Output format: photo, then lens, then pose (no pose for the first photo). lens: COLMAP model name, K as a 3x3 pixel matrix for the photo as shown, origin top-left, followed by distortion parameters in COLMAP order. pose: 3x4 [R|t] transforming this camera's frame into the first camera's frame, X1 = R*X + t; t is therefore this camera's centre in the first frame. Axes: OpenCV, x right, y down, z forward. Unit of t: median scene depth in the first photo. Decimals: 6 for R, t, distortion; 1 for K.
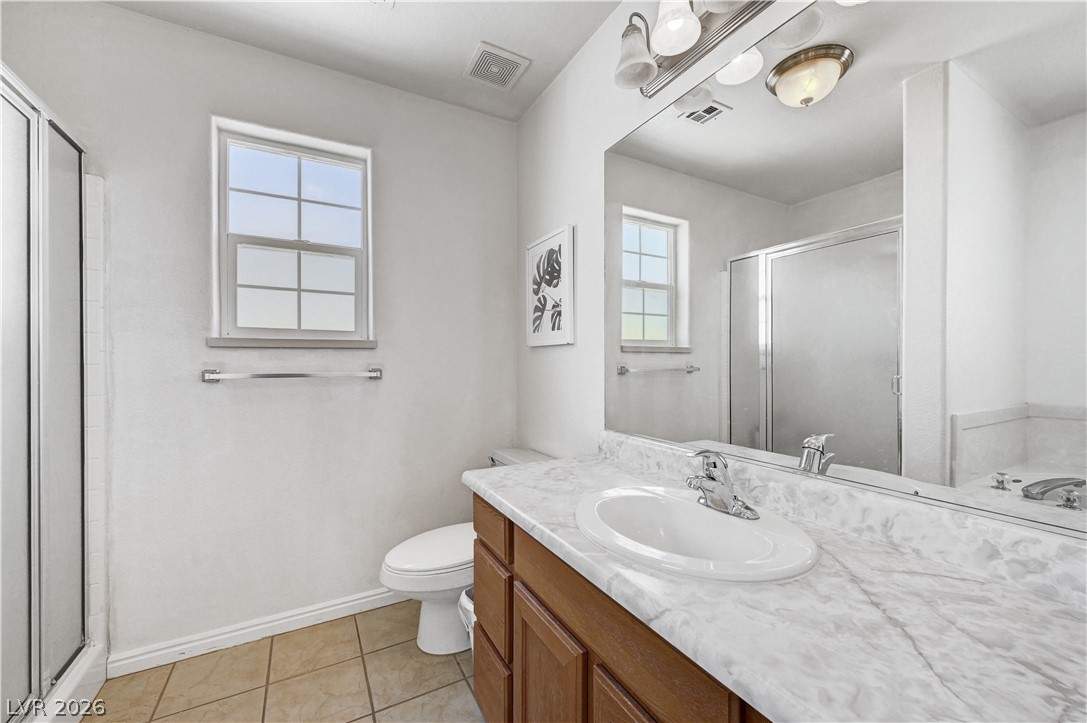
lens RADIAL K [[433.6, 0, 548.1], [0, 433.6, 362.9], [0, 0, 1]] dist [-0.000711, 0.000184]
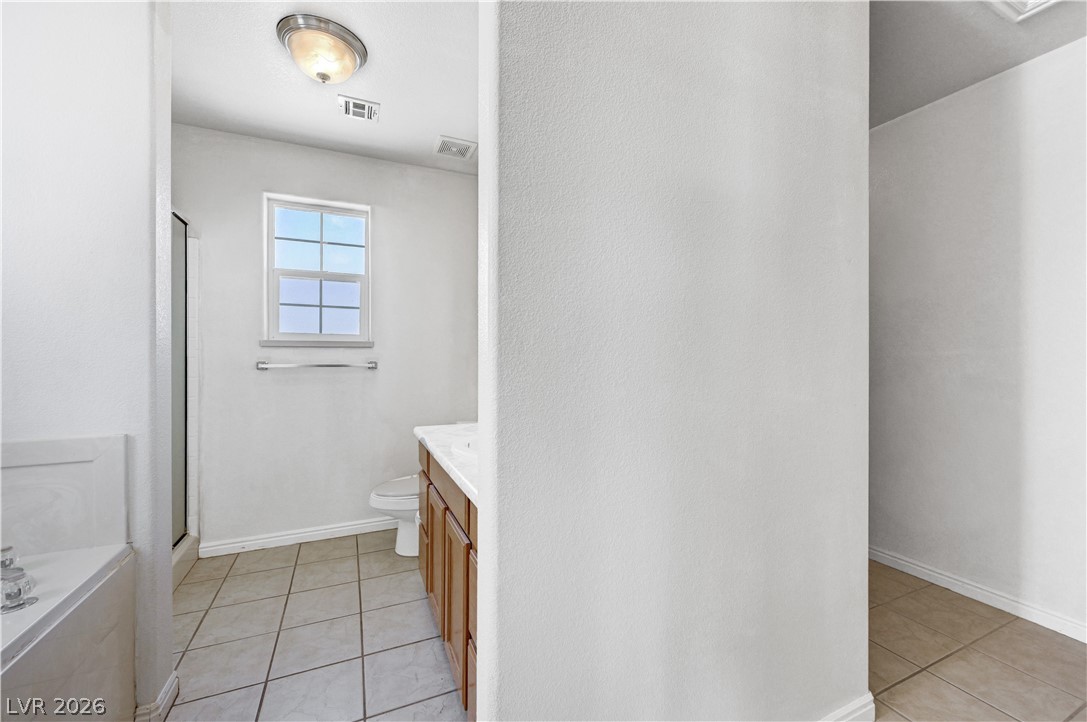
lens RADIAL K [[433.6, 0, 547.4], [0, 433.6, 358.1], [0, 0, 1]] dist [-0.000711, 0.000184]
pose [[0.996817, 0.004224, -0.079609, 0.332569], [-0.004361, 0.999989, -0.001553, 0.002459], [0.079601, 0.001895, 0.996825, -0.426620]]
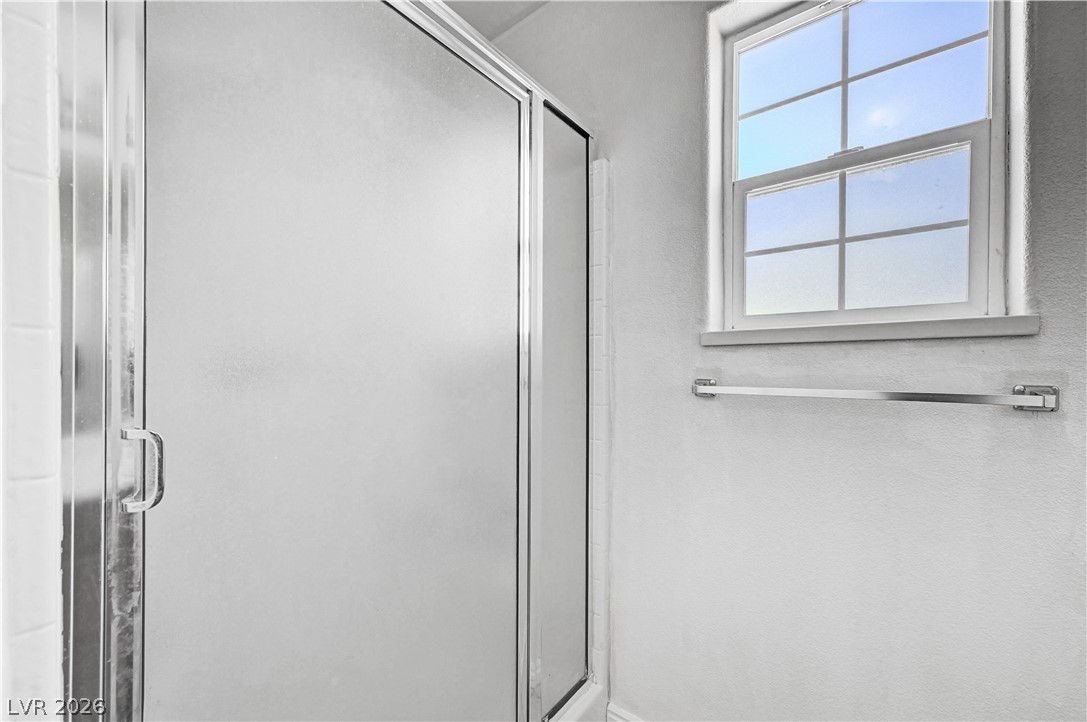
lens RADIAL K [[433.6, 0, 544.3], [0, 433.6, 369.3], [0, 0, 1]] dist [-0.000711, 0.000184]
pose [[0.385277, 0.005867, -0.922782, -0.238183], [-0.005306, 0.999977, 0.004142, -0.001523], [0.922786, 0.003300, 0.385299, 0.500024]]
